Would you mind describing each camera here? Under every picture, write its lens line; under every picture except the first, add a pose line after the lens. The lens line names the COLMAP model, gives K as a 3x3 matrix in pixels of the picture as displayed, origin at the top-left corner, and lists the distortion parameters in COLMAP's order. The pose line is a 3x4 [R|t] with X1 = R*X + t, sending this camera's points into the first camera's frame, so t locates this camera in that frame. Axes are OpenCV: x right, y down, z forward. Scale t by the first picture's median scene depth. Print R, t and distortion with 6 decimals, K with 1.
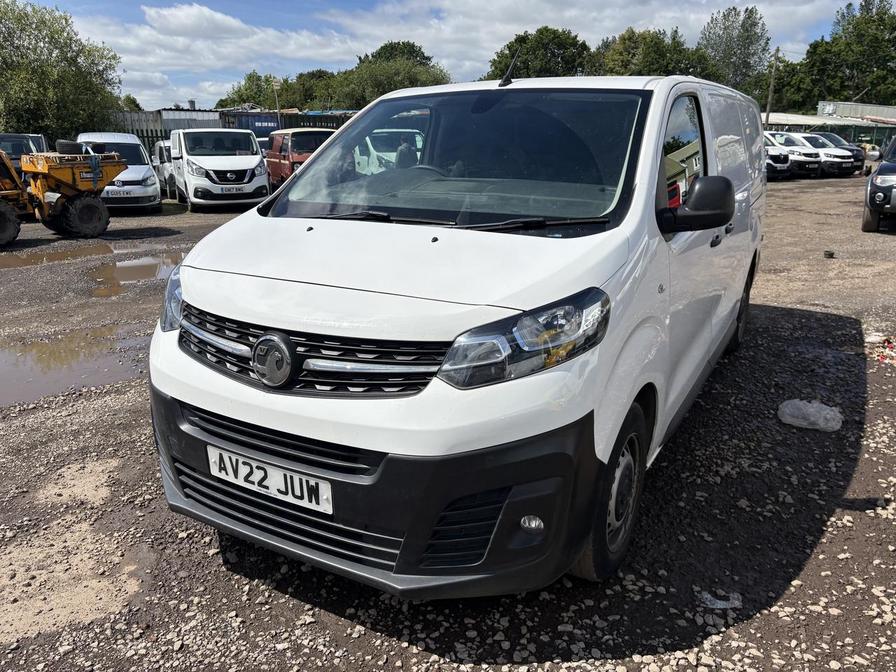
lens RADIAL K [[680.6, 0, 444.2], [0, 680.6, 334.4], [0, 0, 1]] dist [0.061906, -0.059983]
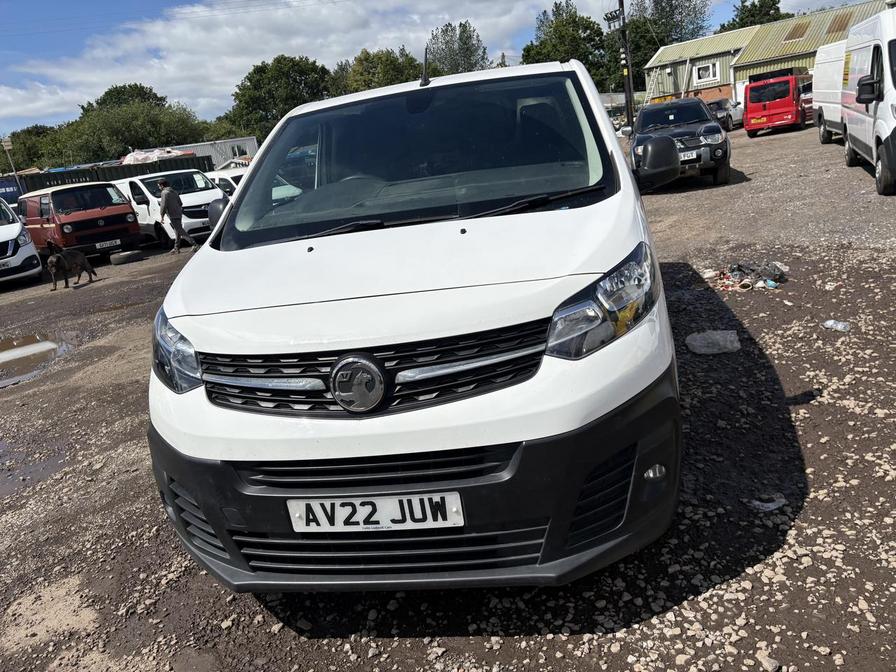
lens RADIAL K [[680.6, 0, 454.1], [0, 680.6, 329.0], [0, 0, 1]] dist [0.061906, -0.059983]
pose [[0.927077, -0.218975, 0.304266, -0.319391], [0.230618, 0.973042, -0.002395, -0.001750], [-0.295539, 0.072389, 0.952584, 0.065819]]
